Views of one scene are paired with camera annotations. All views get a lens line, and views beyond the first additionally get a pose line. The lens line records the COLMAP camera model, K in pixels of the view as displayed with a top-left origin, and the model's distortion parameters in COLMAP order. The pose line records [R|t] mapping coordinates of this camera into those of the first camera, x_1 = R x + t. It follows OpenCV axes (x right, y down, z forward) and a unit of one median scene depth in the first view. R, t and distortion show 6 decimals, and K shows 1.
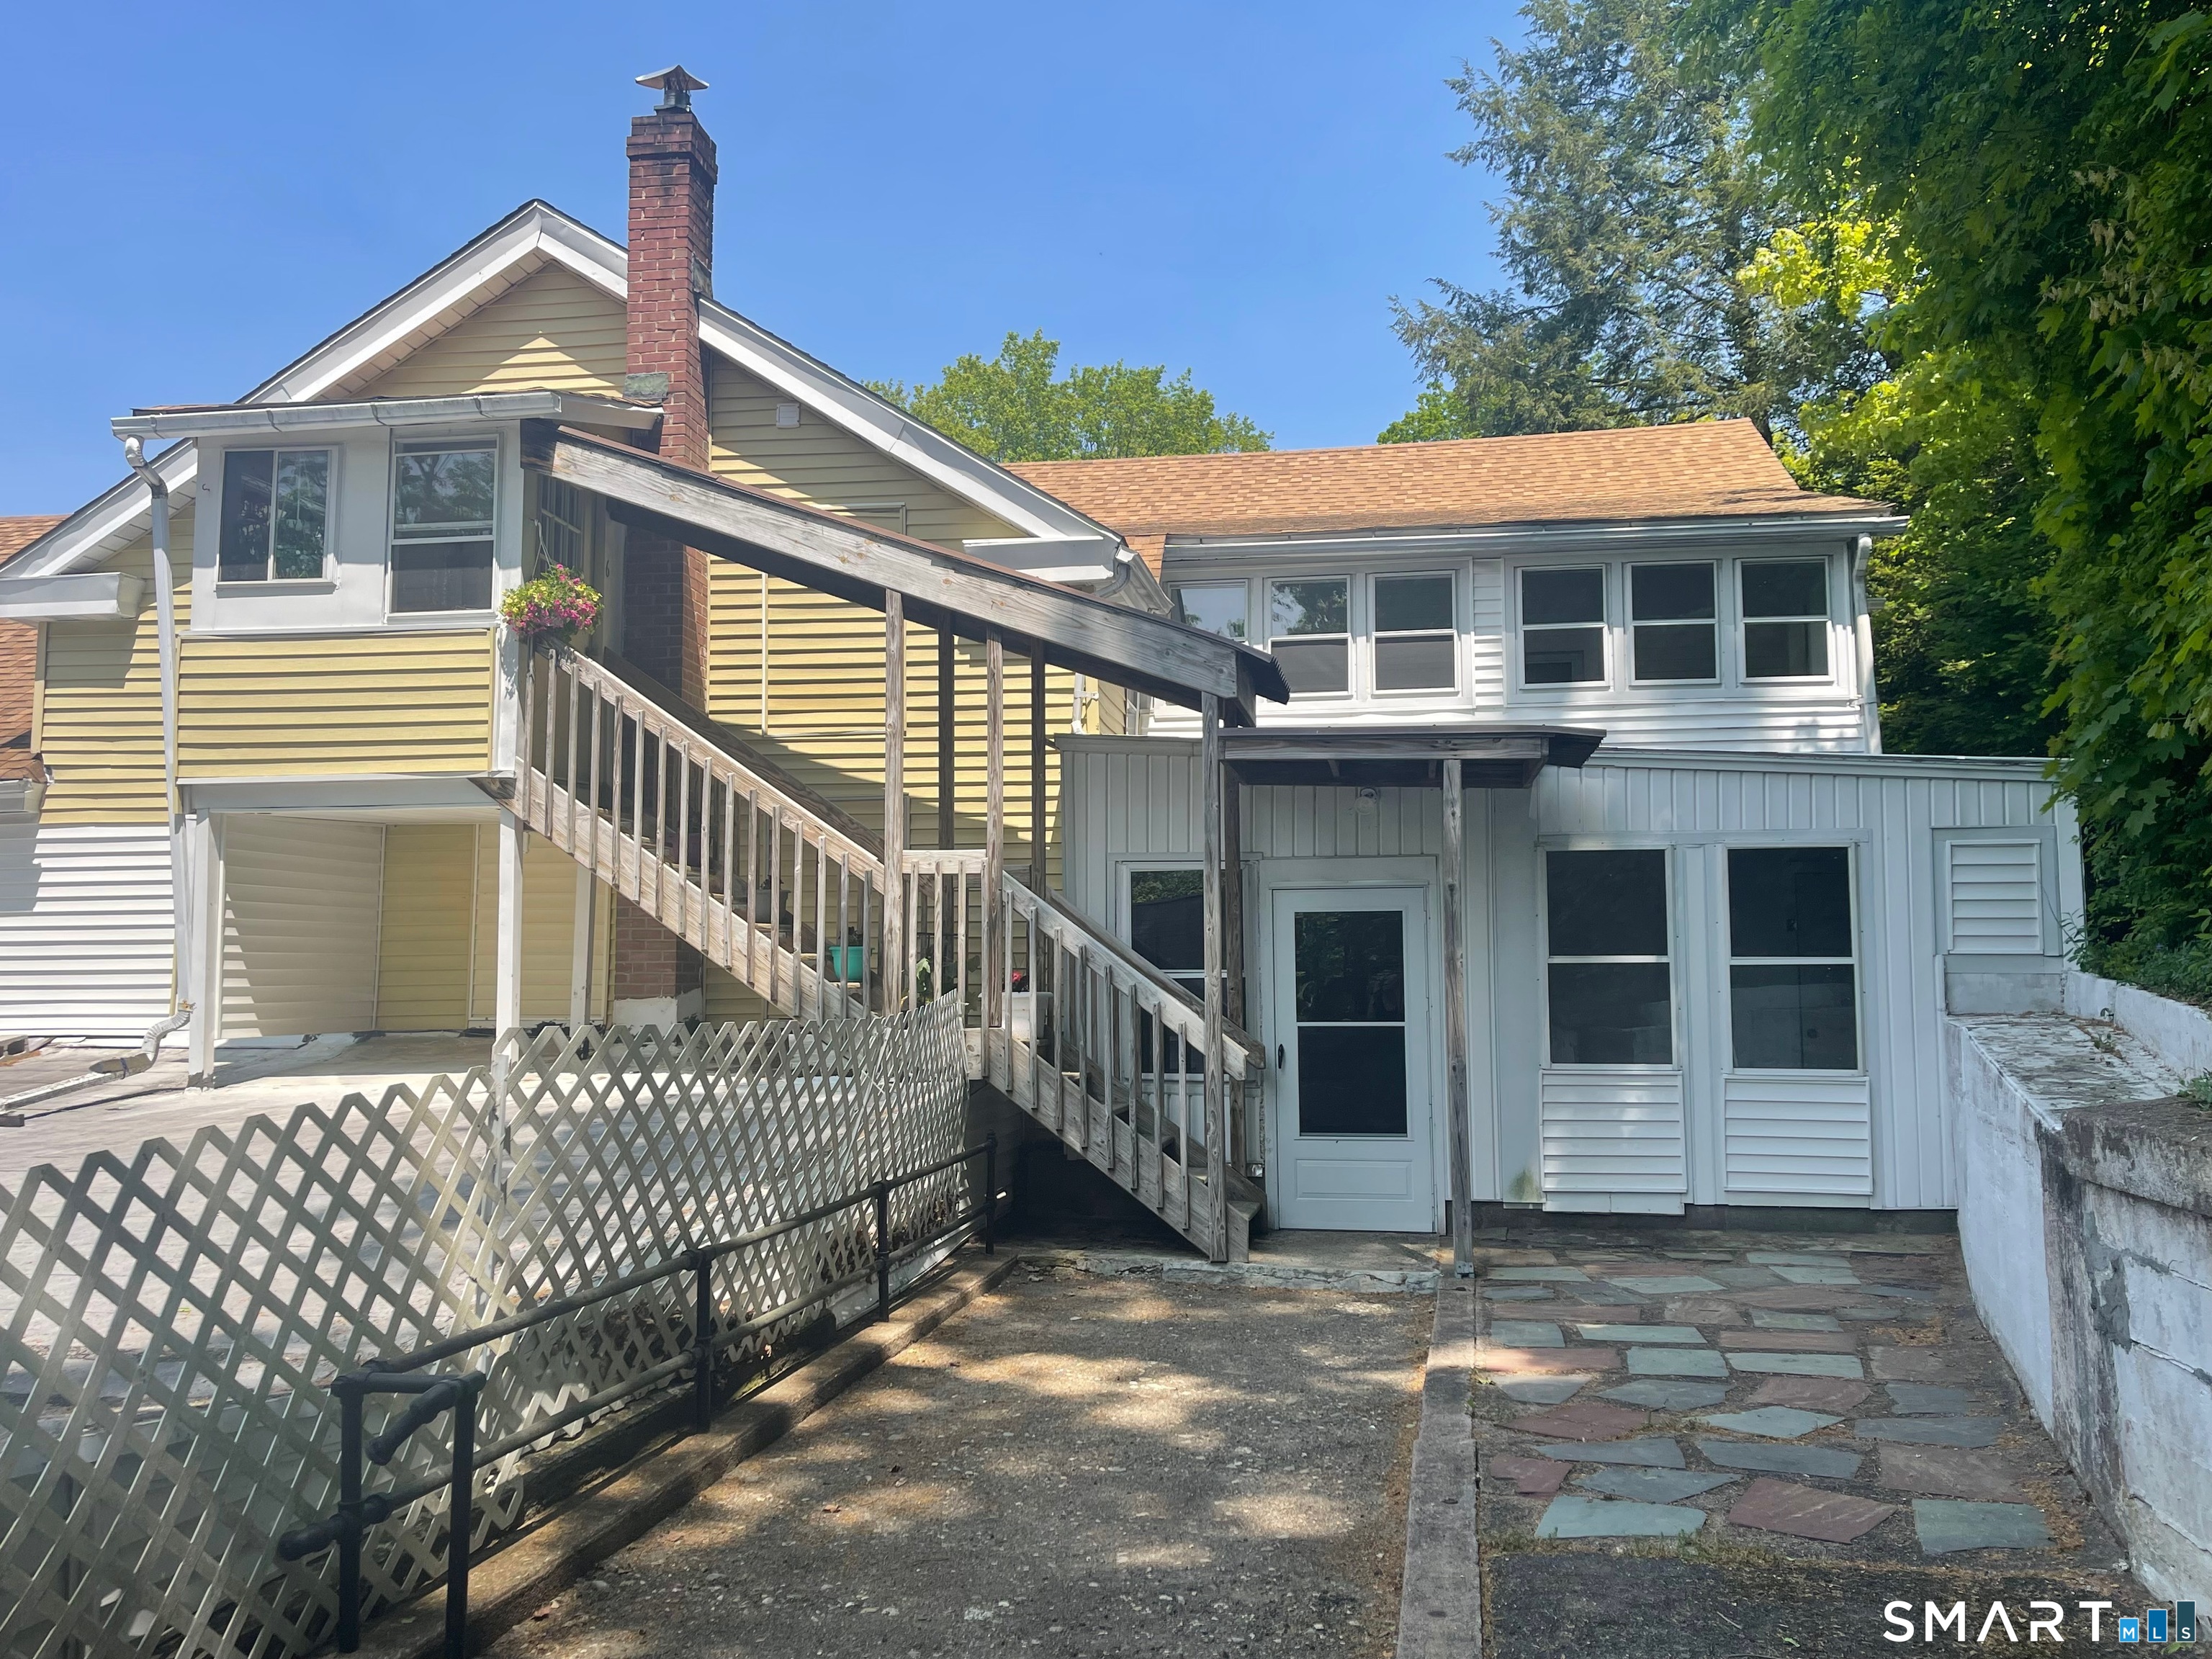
lens RADIAL K [[1820.0, 0, 1106.0], [0, 1820.0, 829.5], [0, 0, 1]] dist [0.009891, -0.000562]
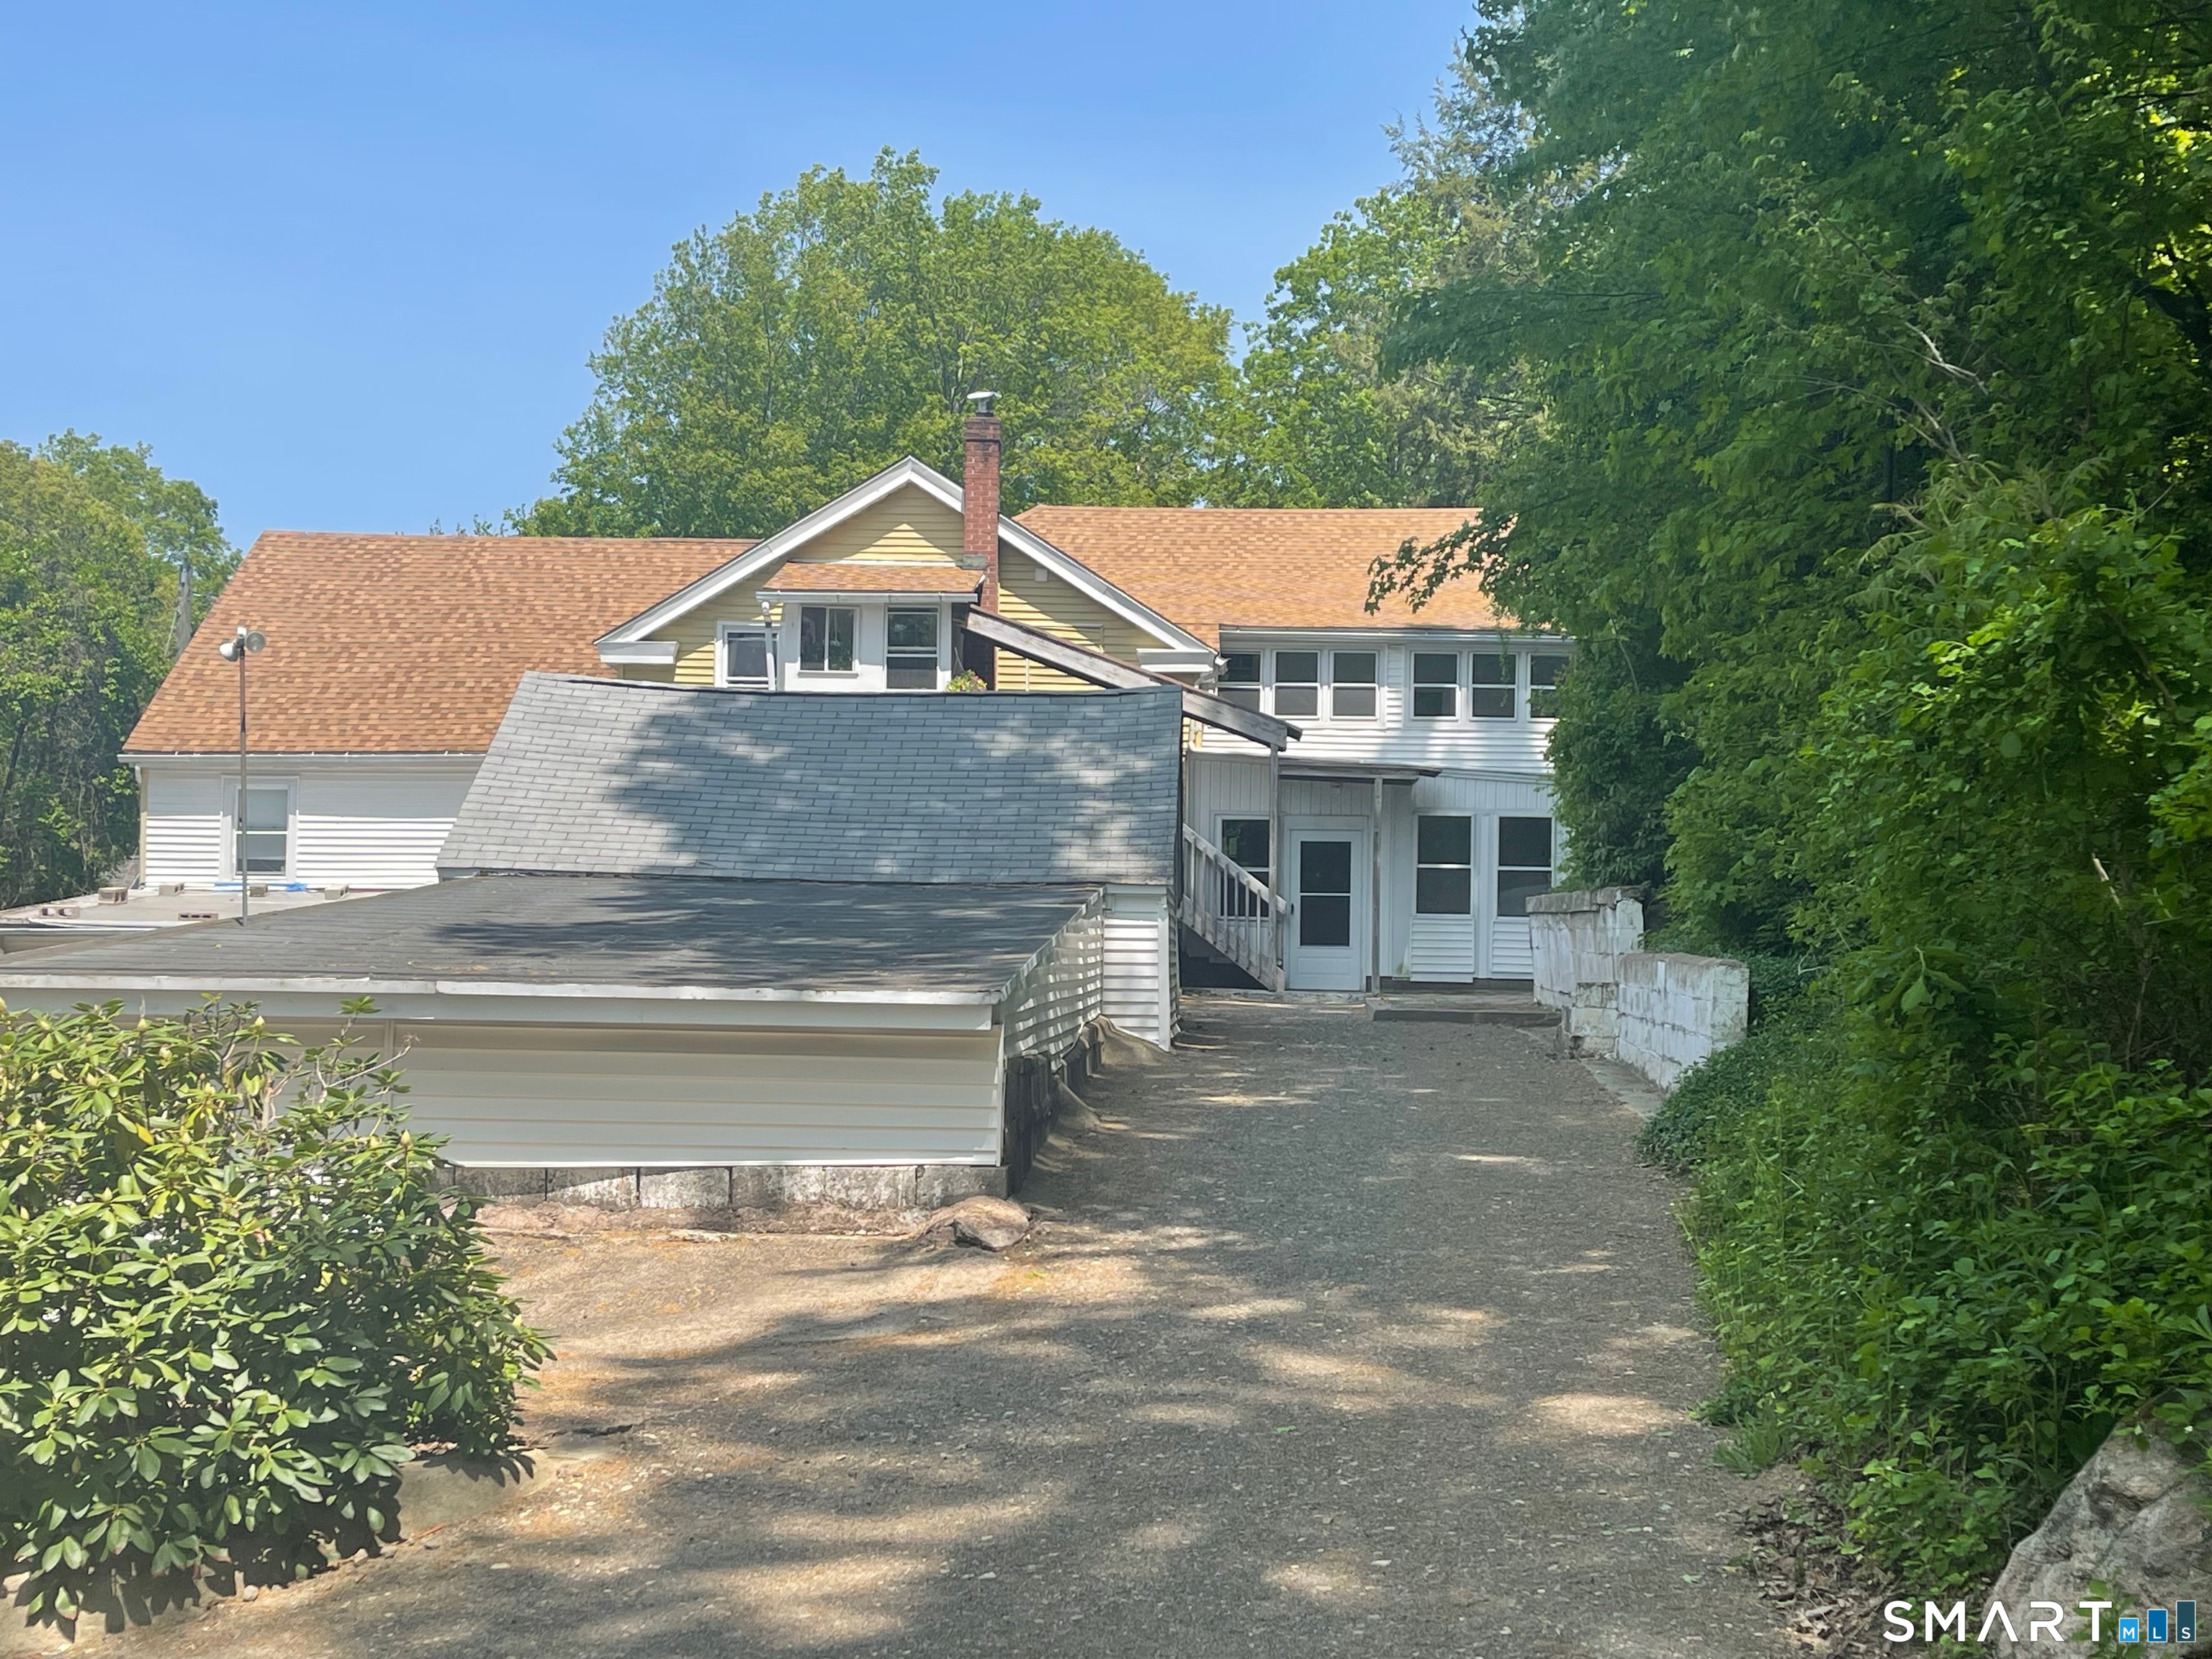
lens RADIAL K [[2838.8, 0, 1106.0], [0, 2838.8, 829.5], [0, 0, 1]] dist [-0.002031, -0.000404]
pose [[0.993148, 0.025189, 0.114113, -0.498643], [-0.031352, 0.998127, 0.052537, -0.134224], [-0.112576, -0.055754, 0.992078, -2.250813]]
